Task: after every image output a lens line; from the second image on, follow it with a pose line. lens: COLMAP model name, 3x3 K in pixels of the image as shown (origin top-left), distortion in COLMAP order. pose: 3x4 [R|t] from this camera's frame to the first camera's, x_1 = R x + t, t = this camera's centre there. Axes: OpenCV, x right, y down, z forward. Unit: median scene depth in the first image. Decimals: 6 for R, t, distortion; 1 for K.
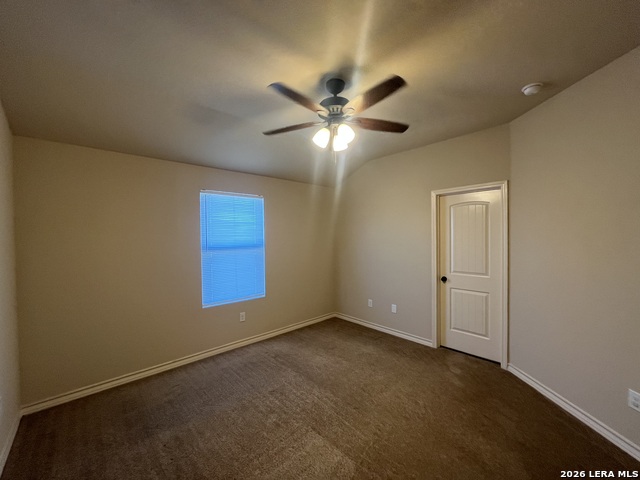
lens RADIAL K [[257.2, 0, 321.5], [0, 257.2, 236.3], [0, 0, 1]] dist [-0.000811, -0.000797]
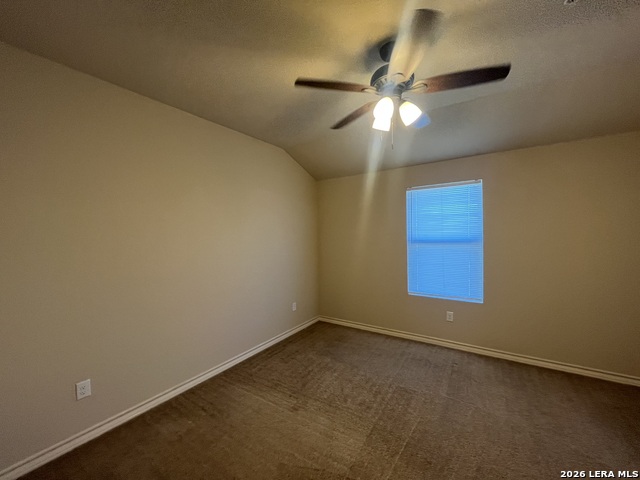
lens RADIAL K [[257.2, 0, 323.8], [0, 257.2, 240.3], [0, 0, 1]] dist [-0.000811, -0.000797]
pose [[0.237105, 0.028534, -0.971065, 0.507546], [0.009215, 0.999458, 0.031618, 0.004860], [0.971440, -0.016445, 0.236713, 0.366155]]
